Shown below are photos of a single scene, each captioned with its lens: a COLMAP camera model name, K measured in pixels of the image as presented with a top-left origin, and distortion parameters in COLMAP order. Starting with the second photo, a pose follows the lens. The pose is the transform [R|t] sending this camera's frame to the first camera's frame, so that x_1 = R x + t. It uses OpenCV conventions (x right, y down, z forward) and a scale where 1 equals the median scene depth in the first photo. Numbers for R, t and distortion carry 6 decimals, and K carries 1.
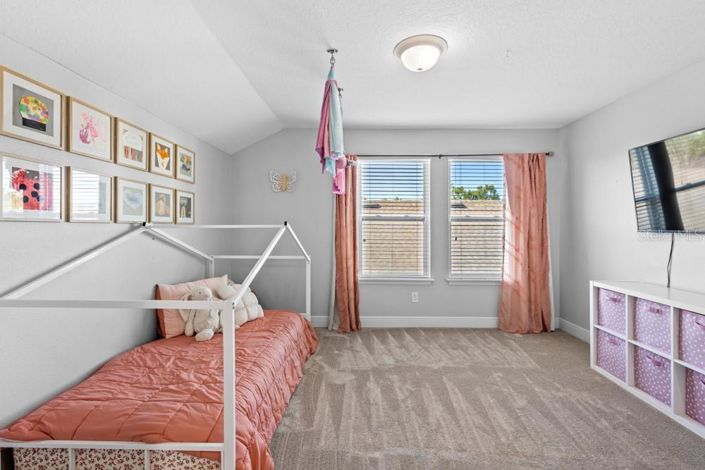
lens RADIAL K [[321.4, 0, 350.0], [0, 321.4, 217.7], [0, 0, 1]] dist [0.003418, 0.000513]
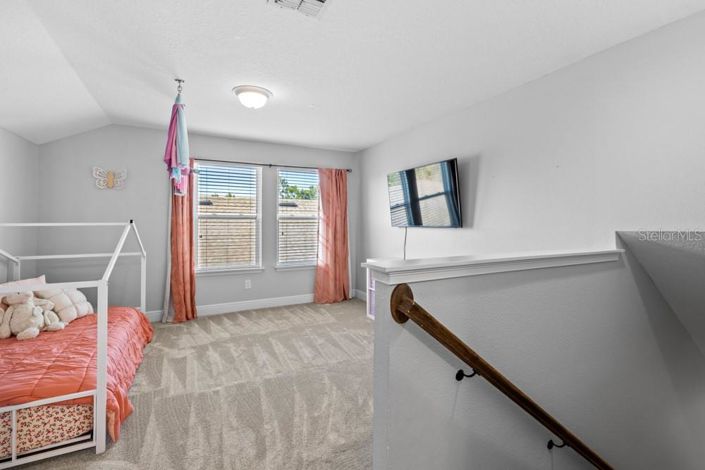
lens RADIAL K [[321.4, 0, 350.0], [0, 321.4, 217.7], [0, 0, 1]] dist [0.003418, 0.000513]
pose [[0.875556, 0.004364, 0.483097, -0.045463], [-0.007853, 0.999956, 0.005199, -0.003926], [-0.483053, -0.008345, 0.875551, -0.235172]]
